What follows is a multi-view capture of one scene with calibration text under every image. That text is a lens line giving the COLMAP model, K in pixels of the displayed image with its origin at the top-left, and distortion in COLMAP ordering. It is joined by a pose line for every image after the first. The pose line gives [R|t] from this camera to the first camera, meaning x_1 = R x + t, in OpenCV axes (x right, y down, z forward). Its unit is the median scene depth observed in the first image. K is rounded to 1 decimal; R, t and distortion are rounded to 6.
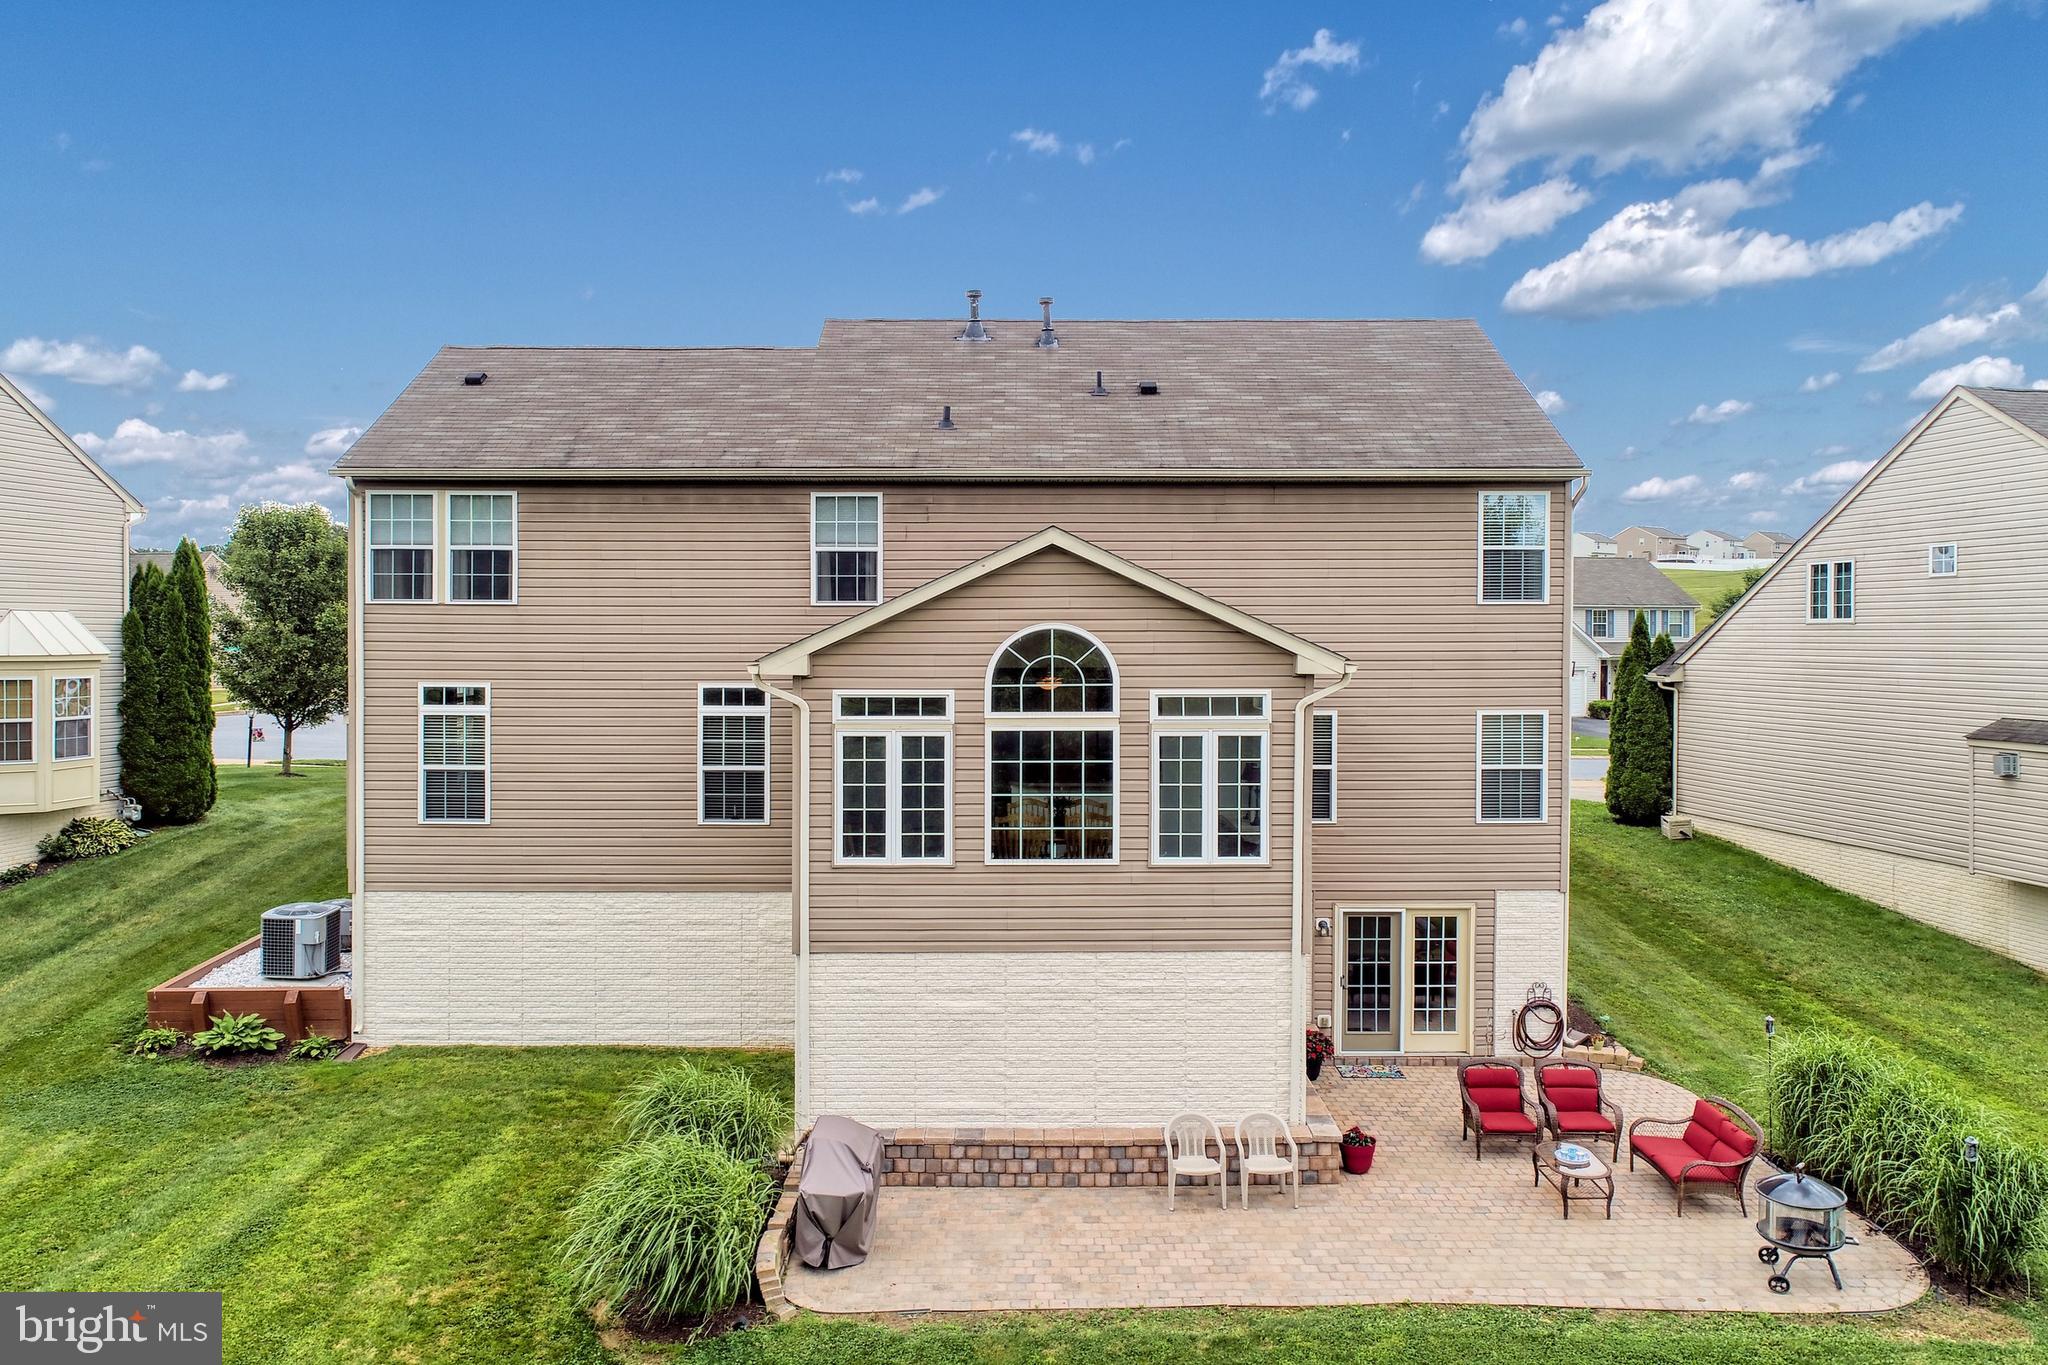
lens RADIAL K [[1605.8, 0, 1041.7], [0, 1605.8, 512.8], [0, 0, 1]] dist [-0.002177, -0.000837]
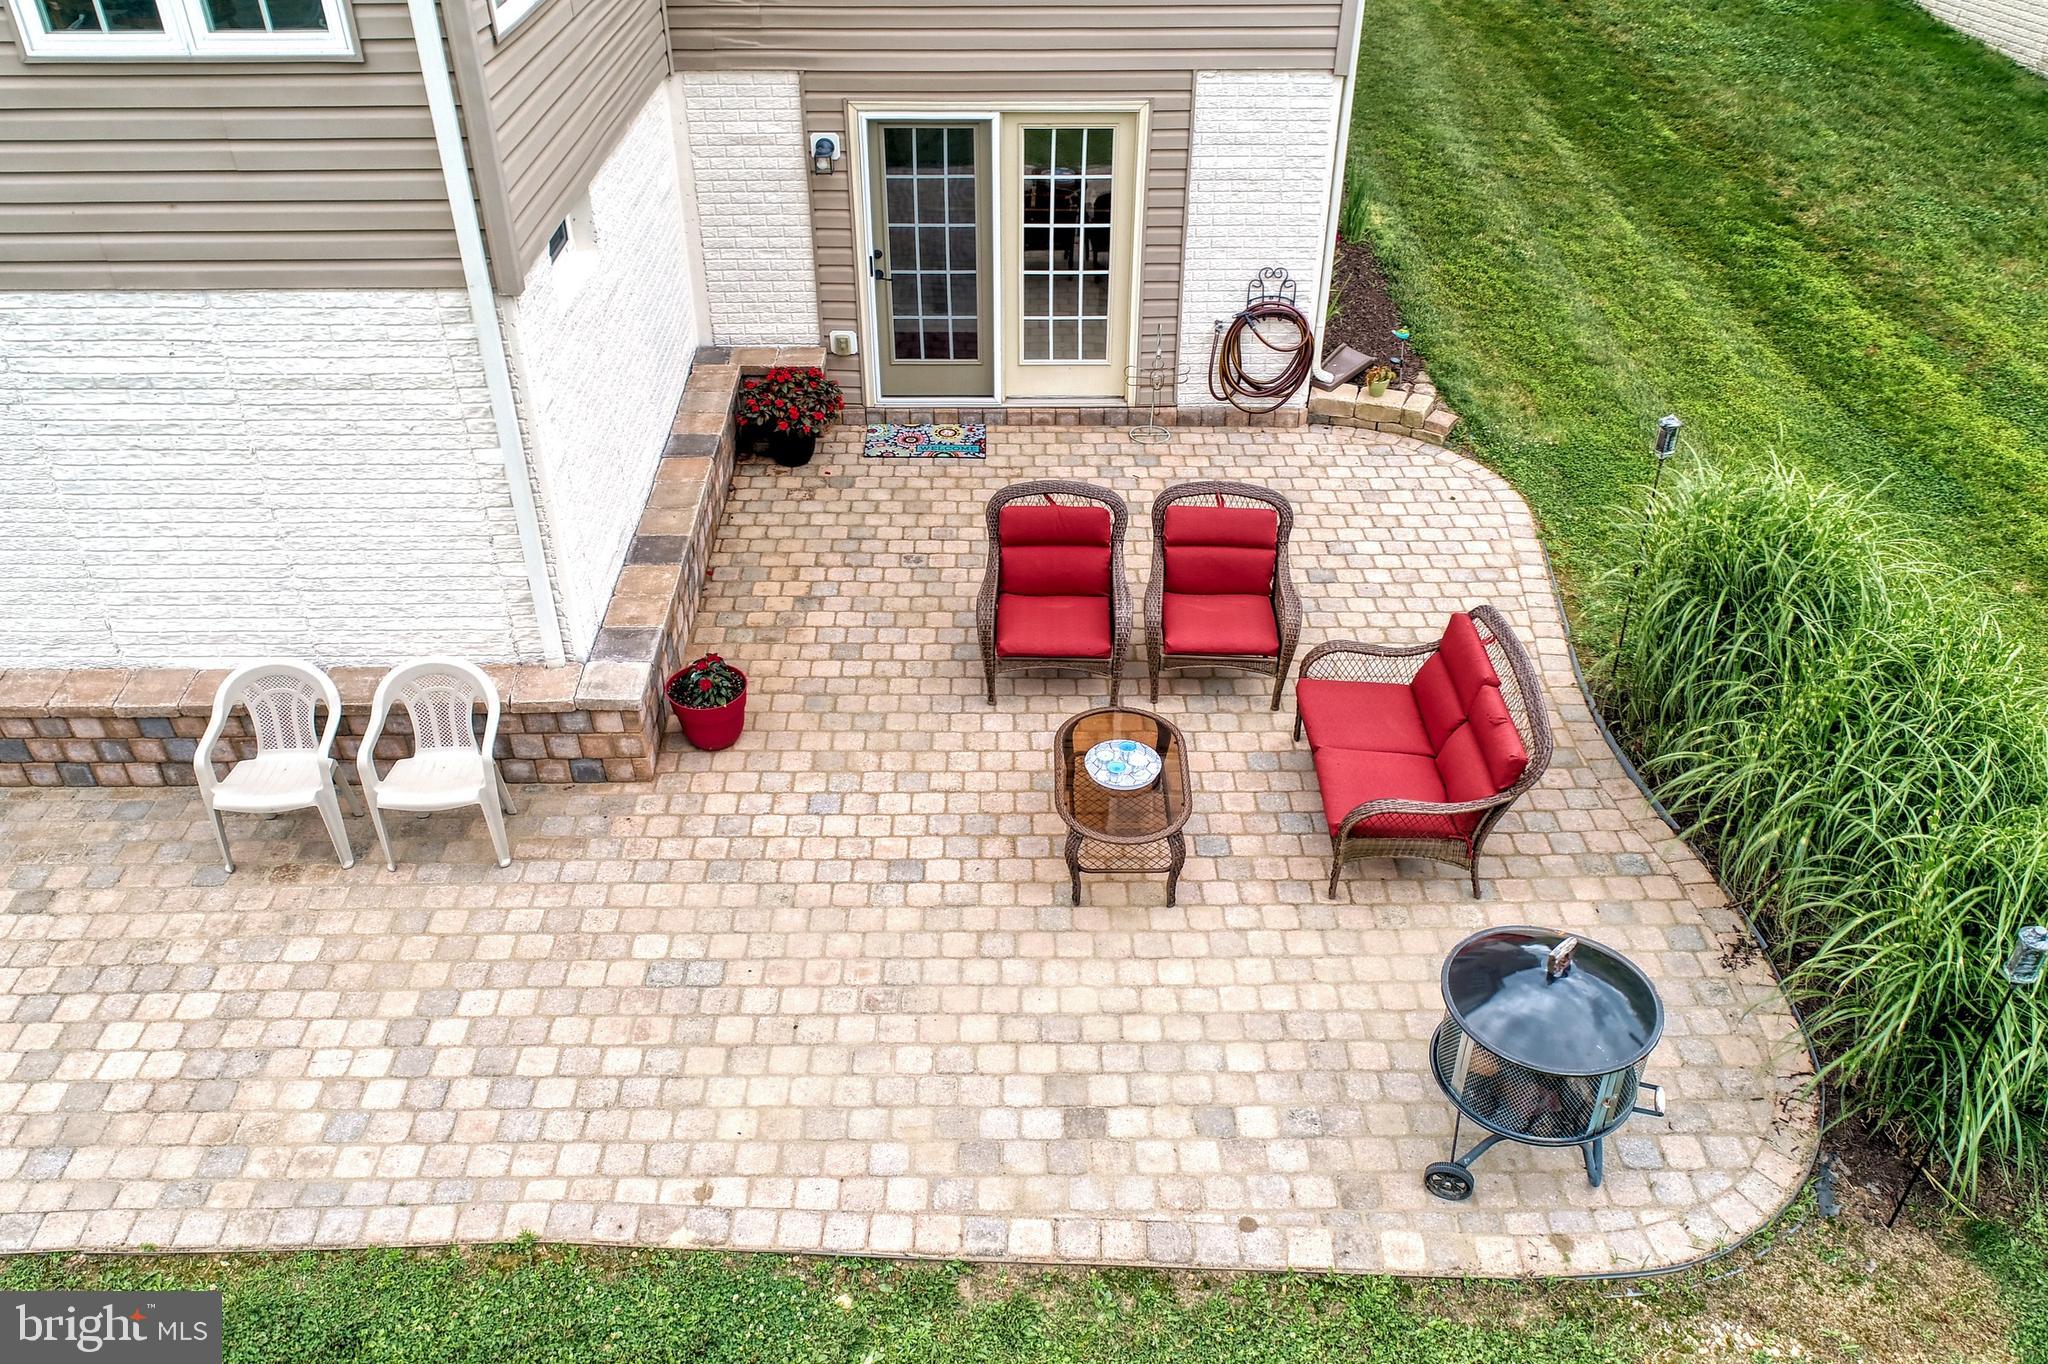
lens RADIAL K [[1795.1, 0, 1021.0], [0, 1795.1, 885.4], [0, 0, 1]] dist [0.001405, -0.008885]
pose [[0.999951, -0.003045, 0.009380, 0.229583], [-0.003749, 0.762390, 0.647107, 0.081909], [-0.009122, -0.647111, 0.762341, 0.463830]]
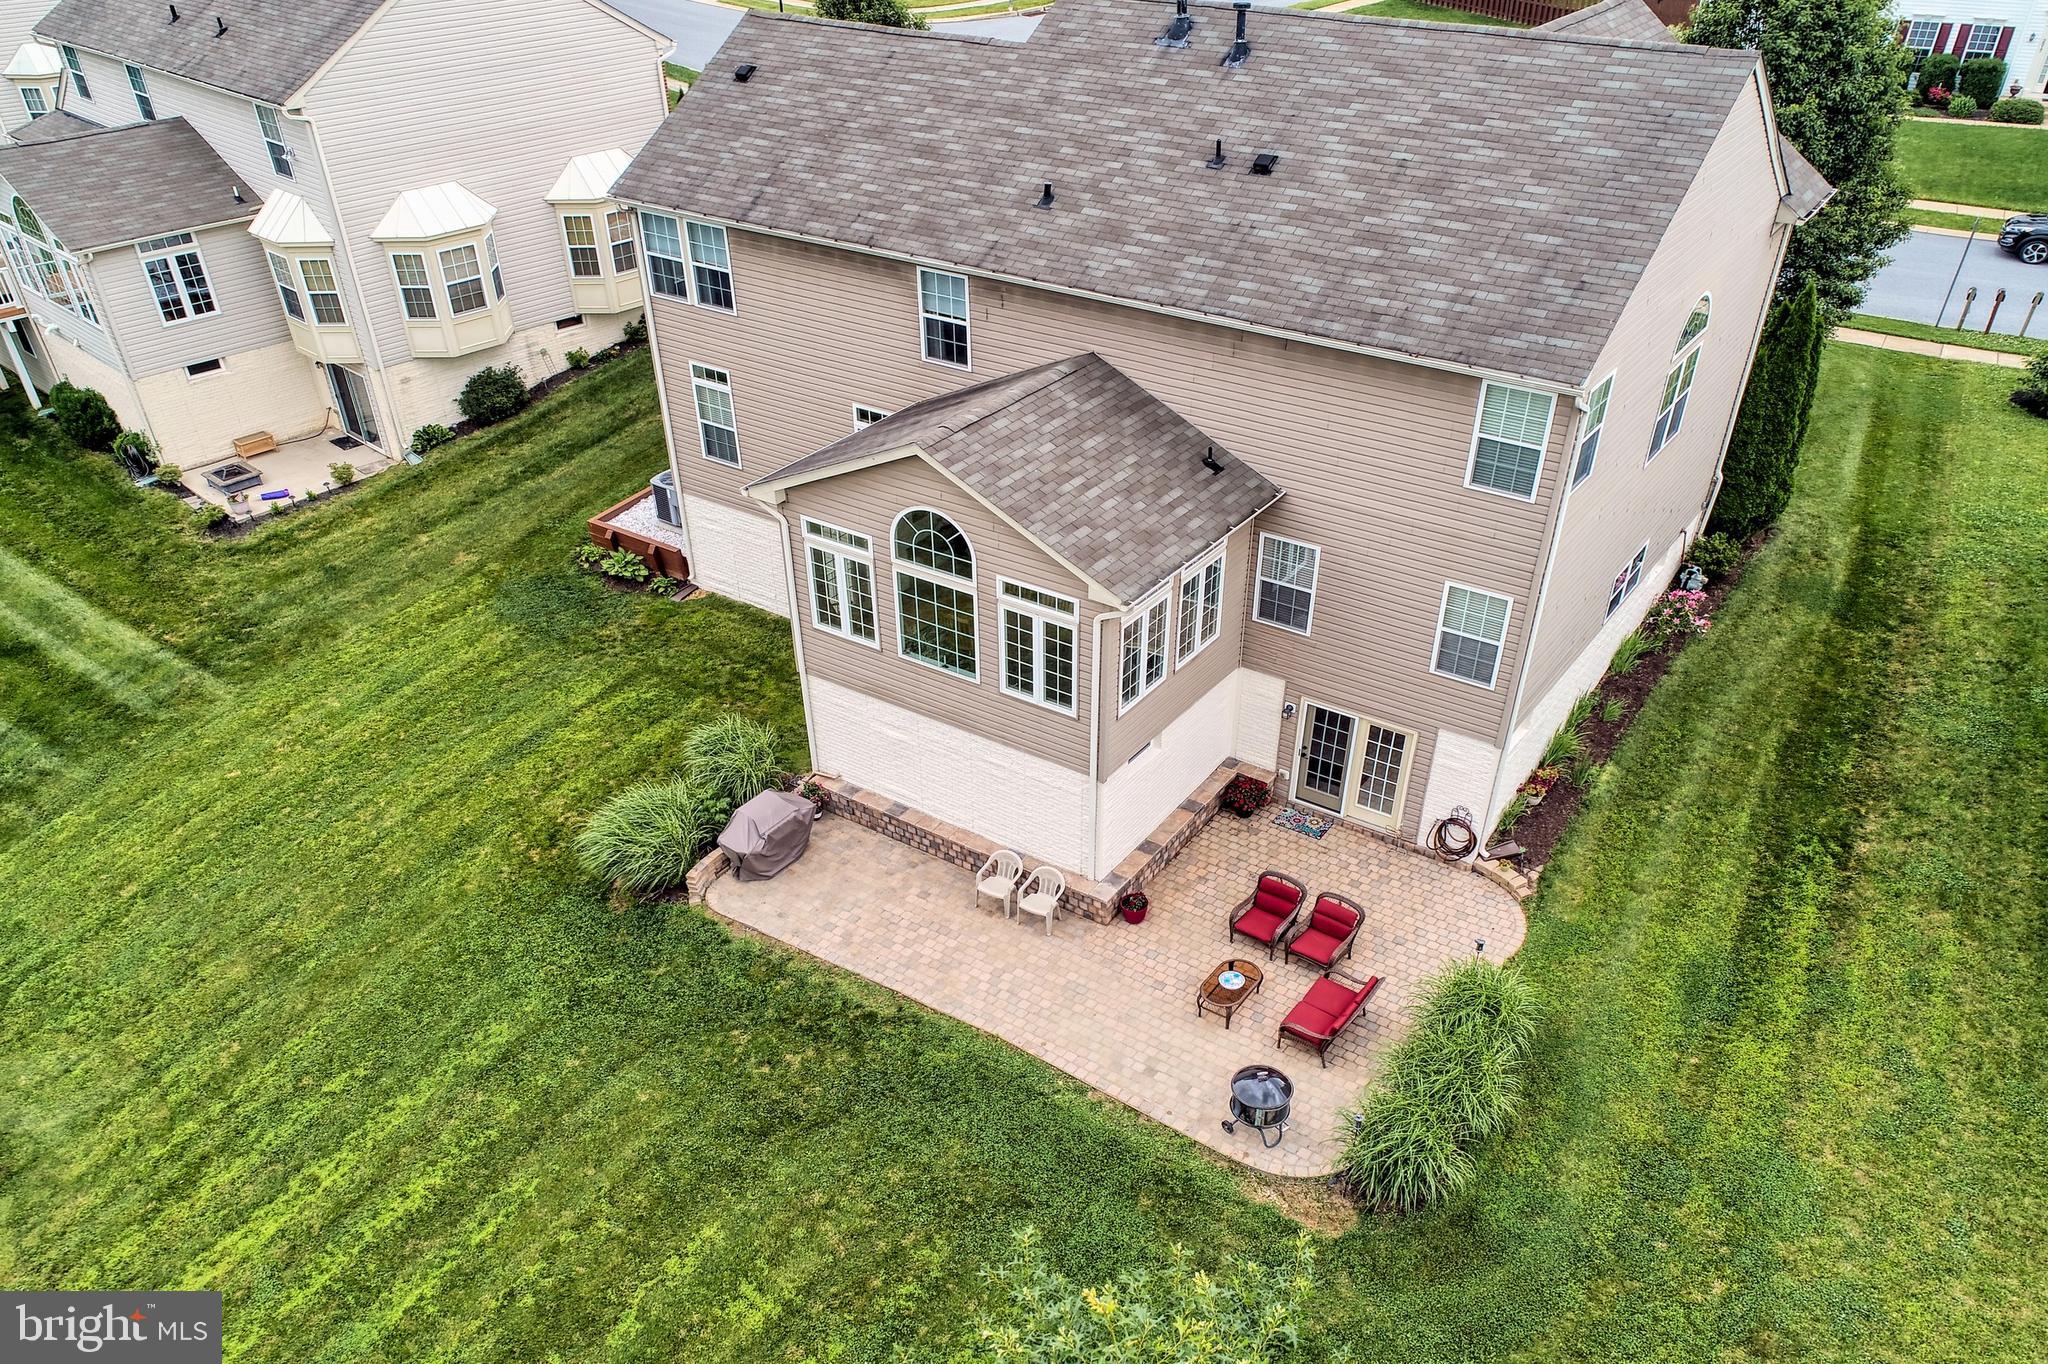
lens RADIAL K [[1545.8, 0, 868.6], [0, 1545.8, 910.3], [0, 0, 1]] dist [0.004360, 0.001443]
pose [[0.803696, 0.356816, -0.476188, 0.525246], [0.044226, 0.762229, 0.645795, -0.379896], [0.593394, -0.540083, 0.596820, 0.060842]]
